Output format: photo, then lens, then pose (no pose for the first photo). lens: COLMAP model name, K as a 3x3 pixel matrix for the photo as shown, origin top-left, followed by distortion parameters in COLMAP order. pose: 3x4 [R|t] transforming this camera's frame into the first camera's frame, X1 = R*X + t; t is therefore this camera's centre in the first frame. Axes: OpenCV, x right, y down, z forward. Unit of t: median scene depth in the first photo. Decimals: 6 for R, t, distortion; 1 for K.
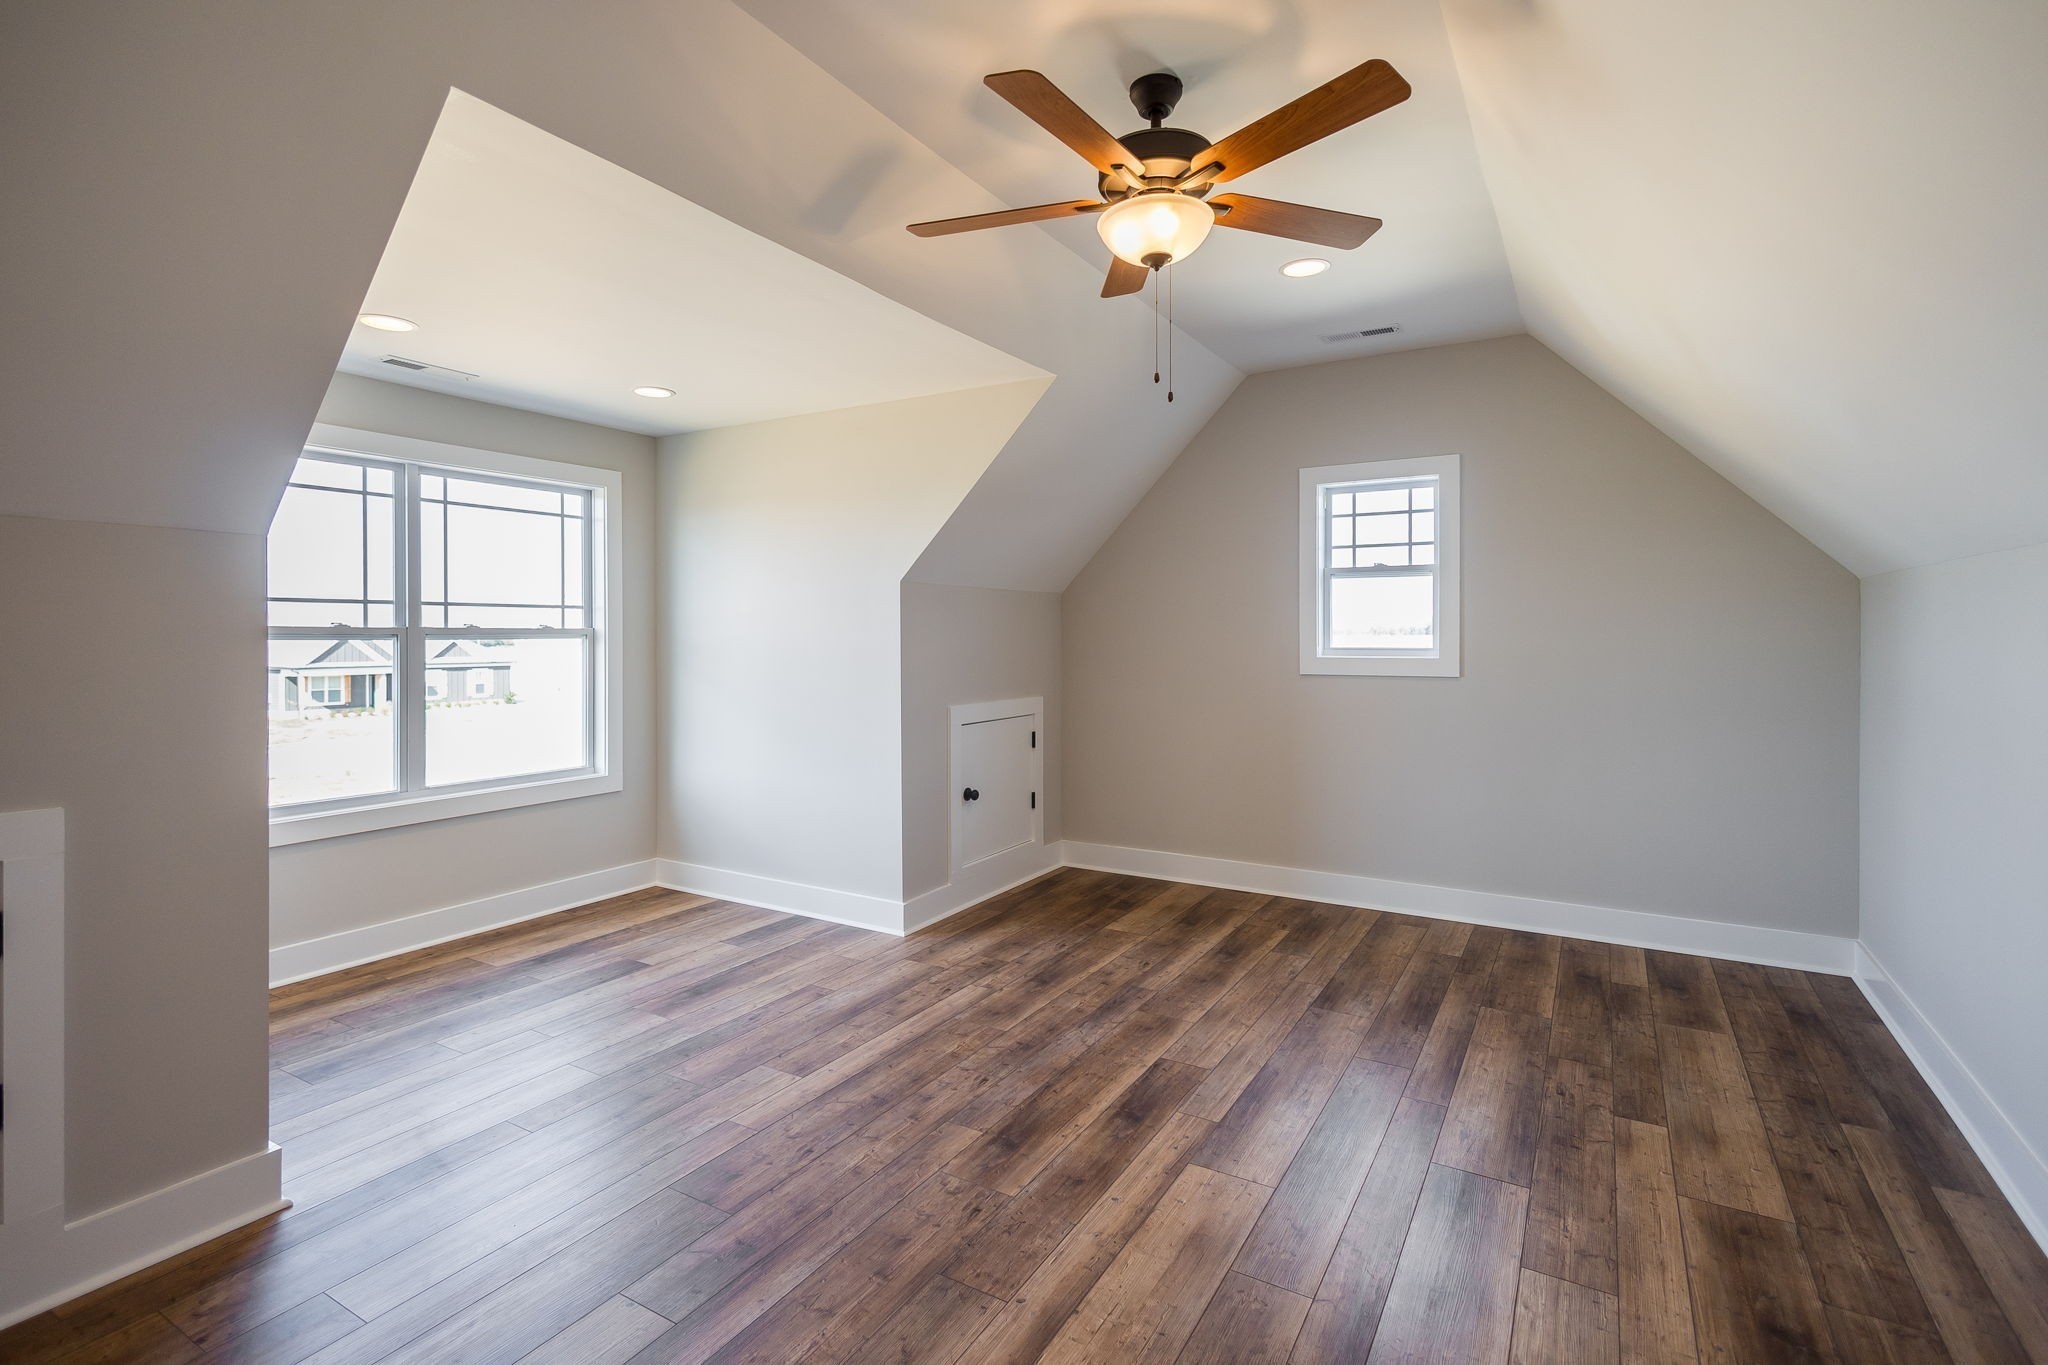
lens RADIAL K [[944.7, 0, 1031.8], [0, 944.7, 636.1], [0, 0, 1]] dist [-0.002979, -0.000423]
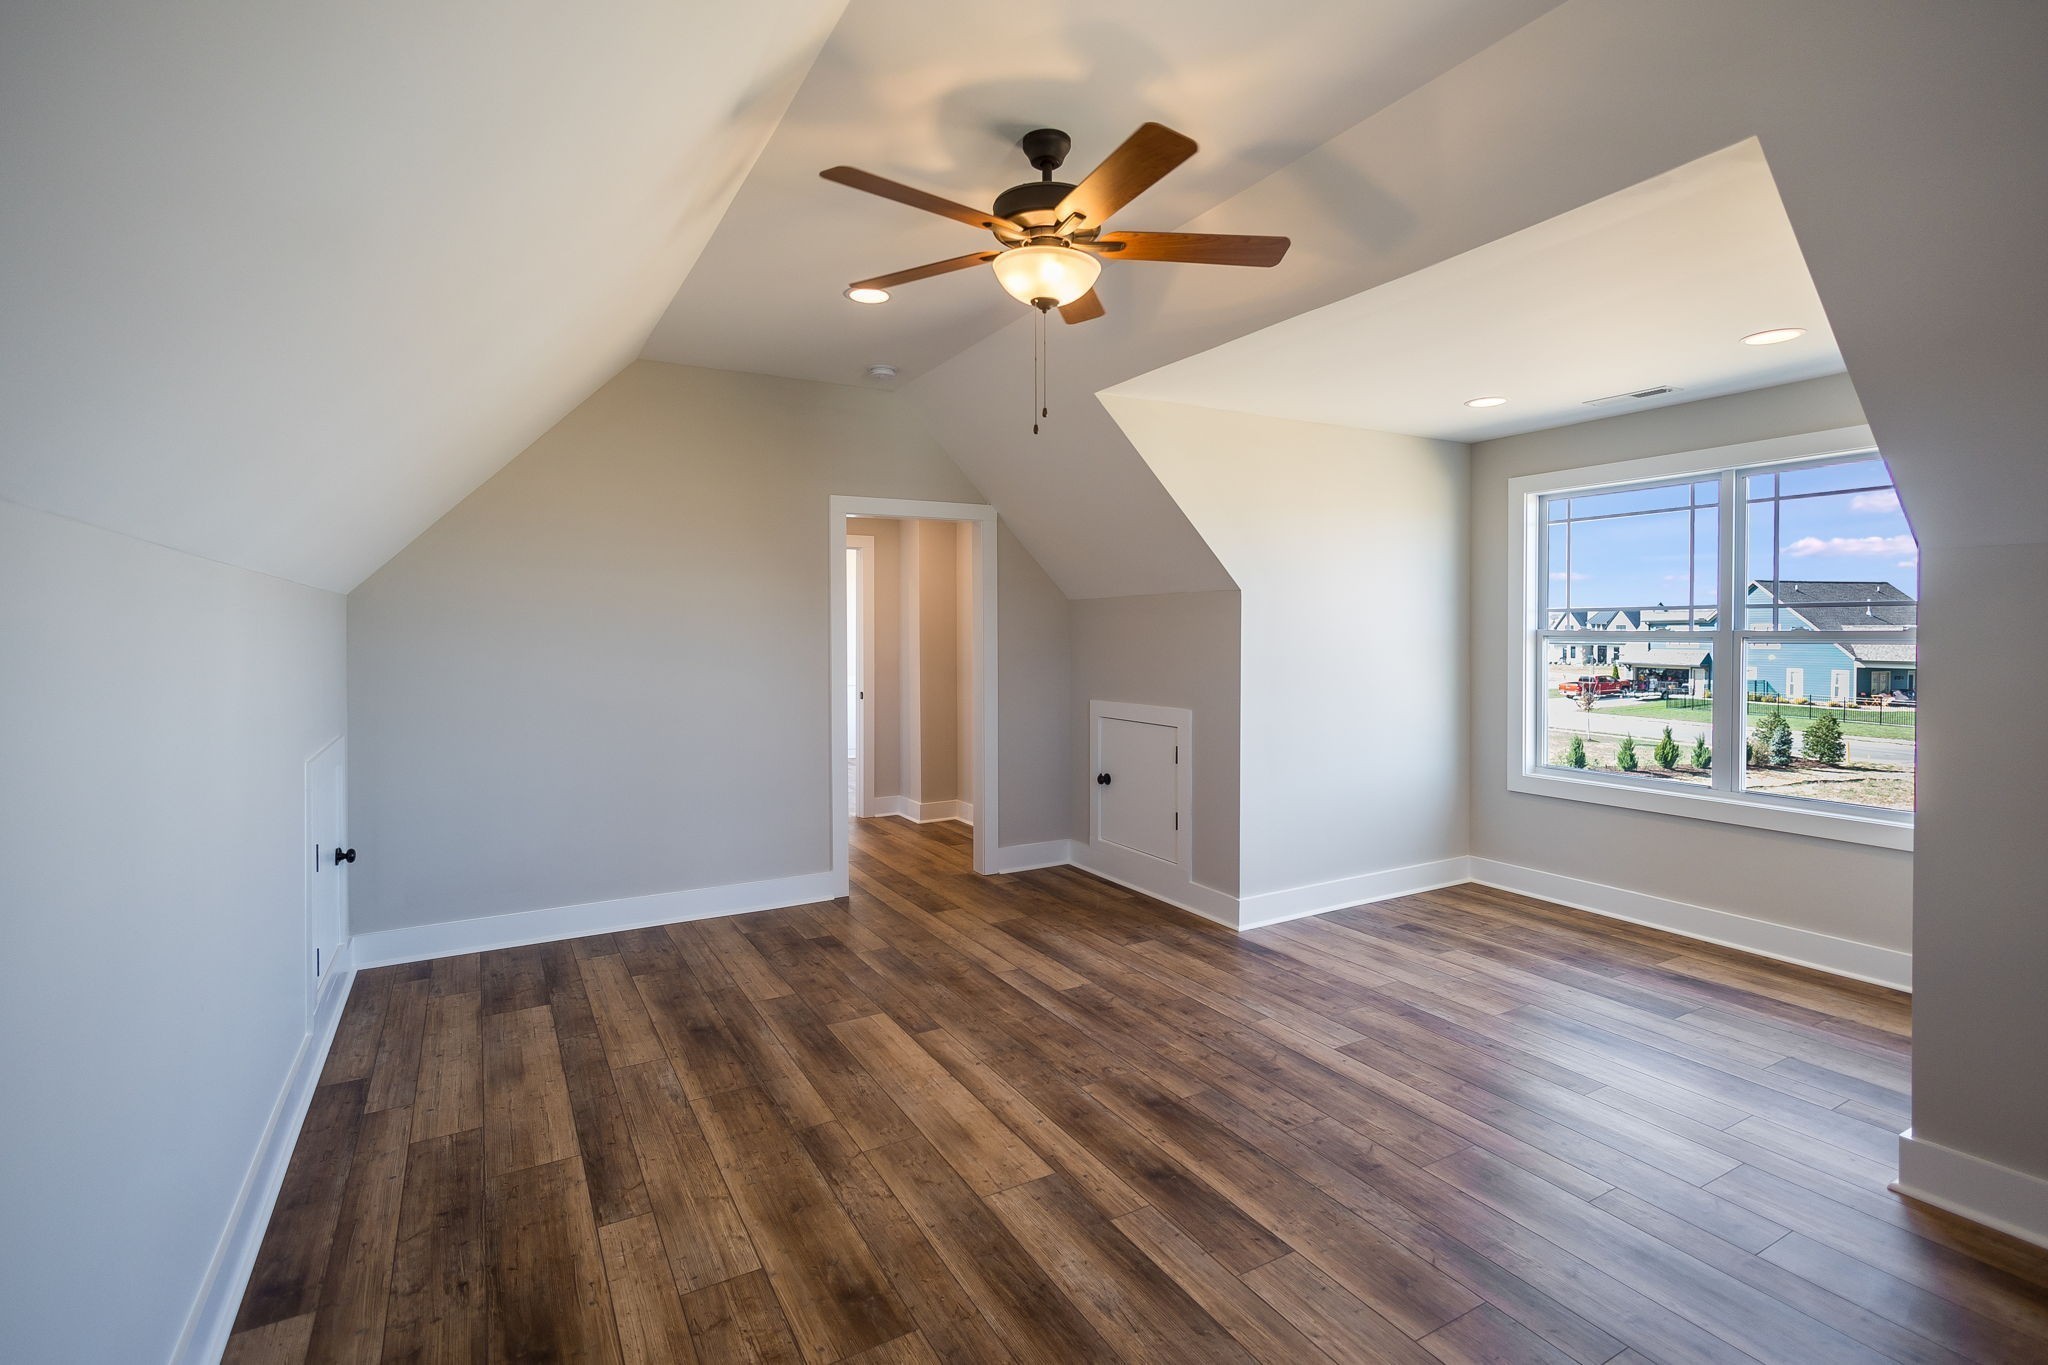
lens RADIAL K [[944.7, 0, 1021.7], [0, 944.7, 634.6], [0, 0, 1]] dist [-0.002979, -0.000423]
pose [[-0.482635, 0.011242, -0.875750, 0.977556], [0.002198, 0.999930, 0.011625, -0.030393], [0.875819, 0.003685, -0.482626, 1.331872]]
